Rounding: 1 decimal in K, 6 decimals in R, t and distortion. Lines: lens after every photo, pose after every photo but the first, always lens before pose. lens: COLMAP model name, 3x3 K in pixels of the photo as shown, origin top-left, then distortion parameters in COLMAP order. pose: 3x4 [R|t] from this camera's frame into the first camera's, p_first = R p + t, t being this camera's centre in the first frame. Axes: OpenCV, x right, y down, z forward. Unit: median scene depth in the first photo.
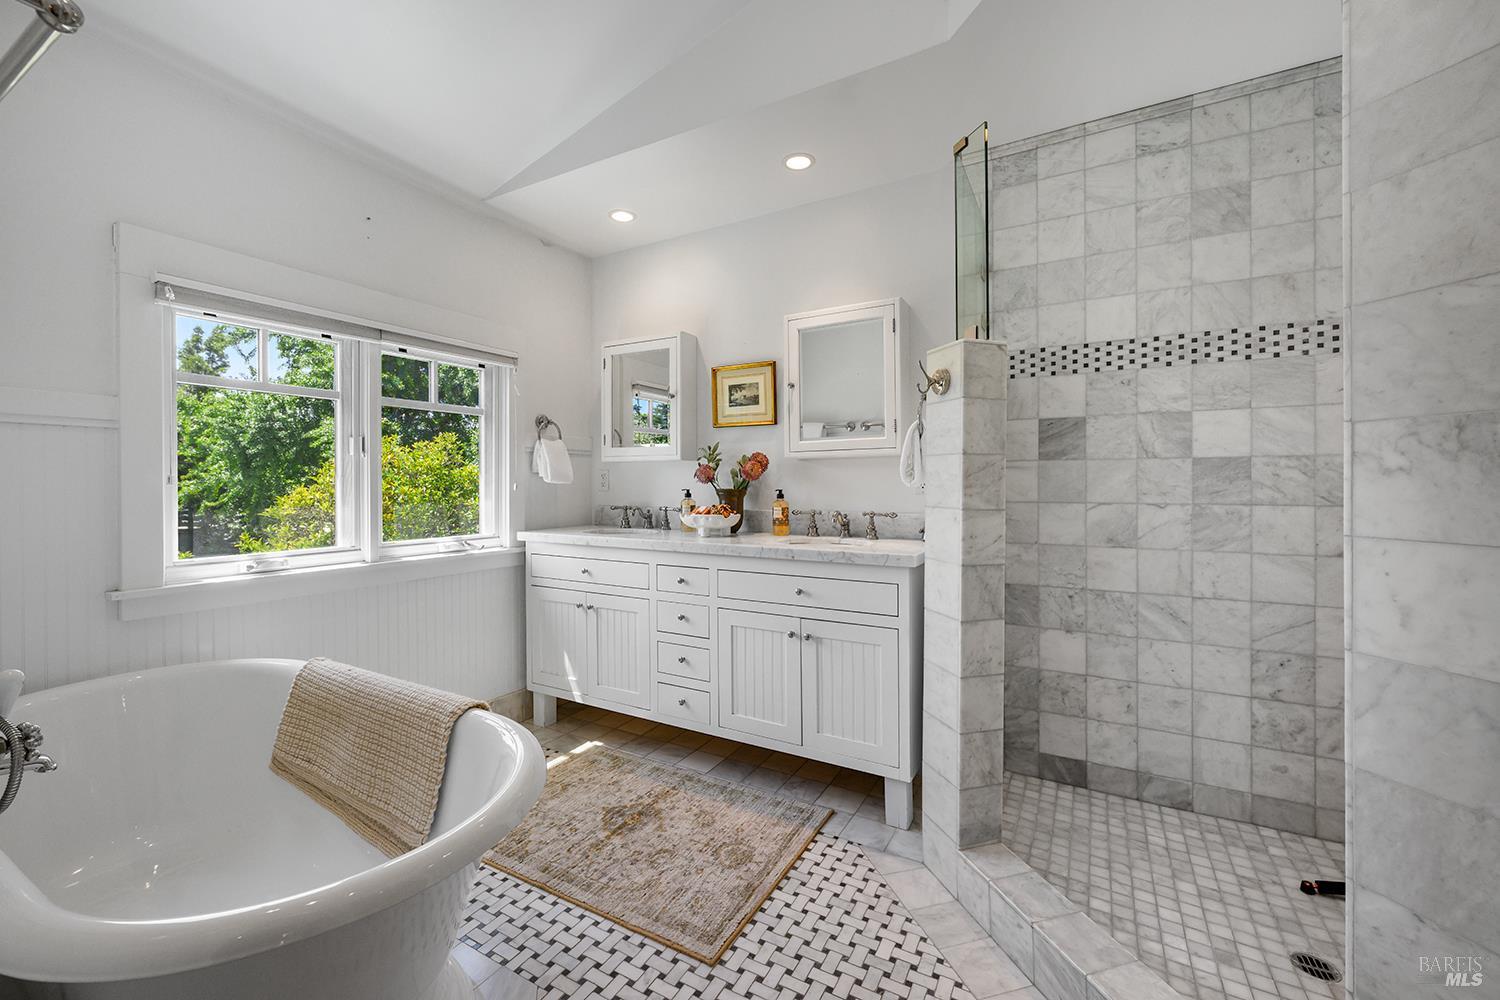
lens RADIAL K [[607.8, 0, 753.4], [0, 607.8, 483.5], [0, 0, 1]] dist [0.000130, -0.000145]
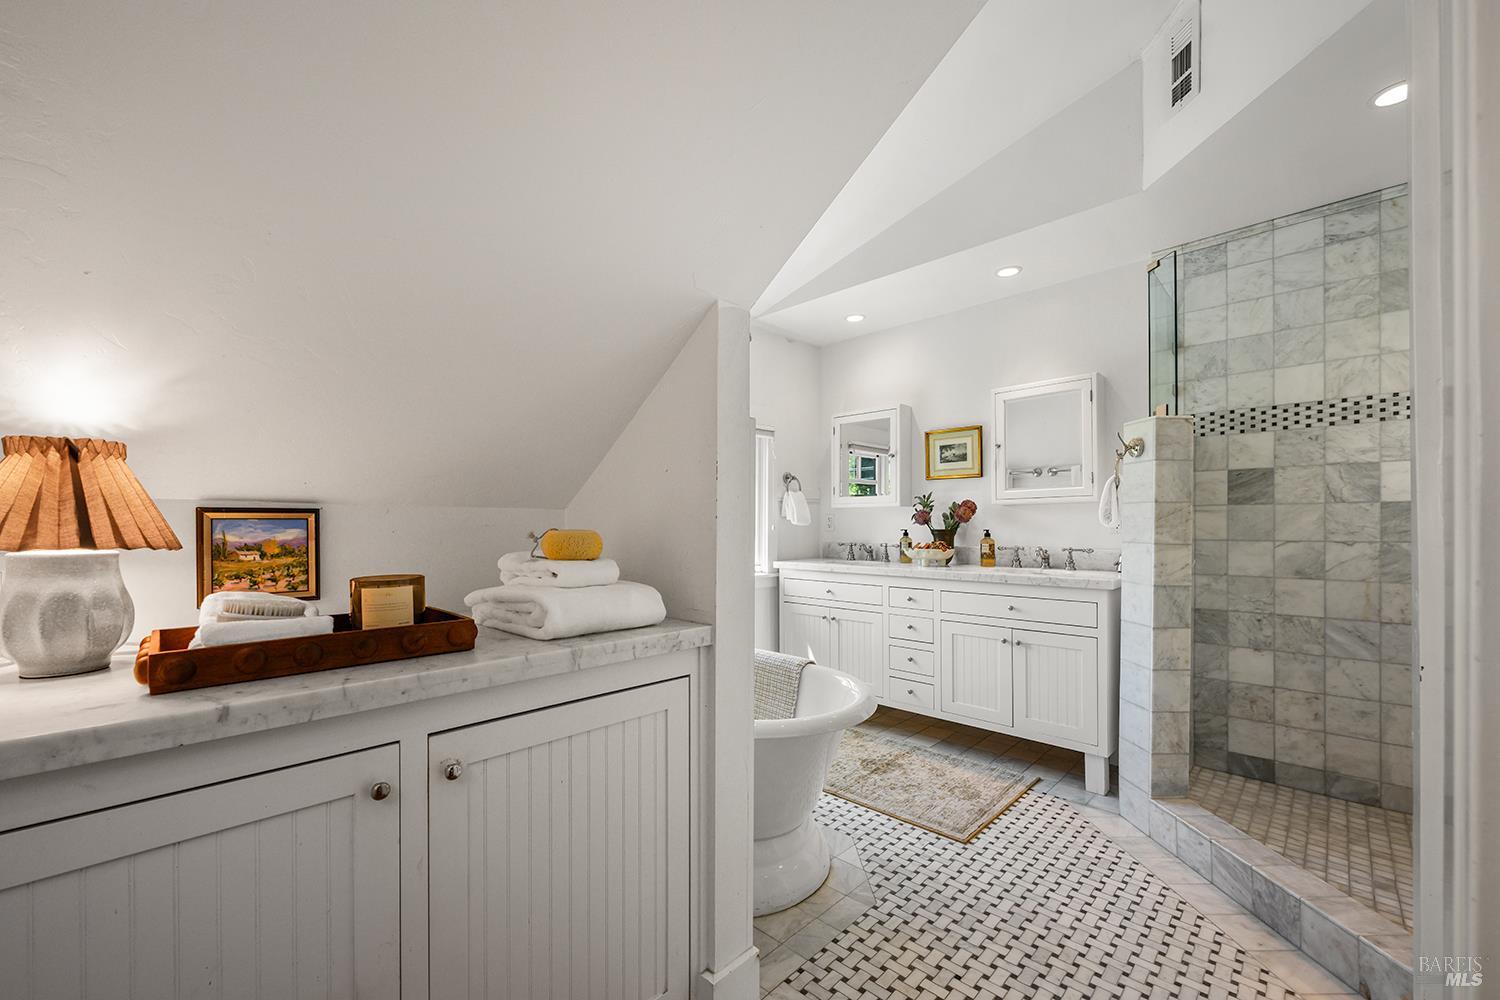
lens RADIAL K [[603.8, 0, 748.7], [0, 603.8, 528.3], [0, 0, 1]] dist [0.000309, 0.000239]
pose [[0.965876, 0.000383, -0.259006, -0.136784], [0.000746, 0.999991, 0.004260, 0.001866], [0.259005, -0.004308, 0.965866, -0.404656]]
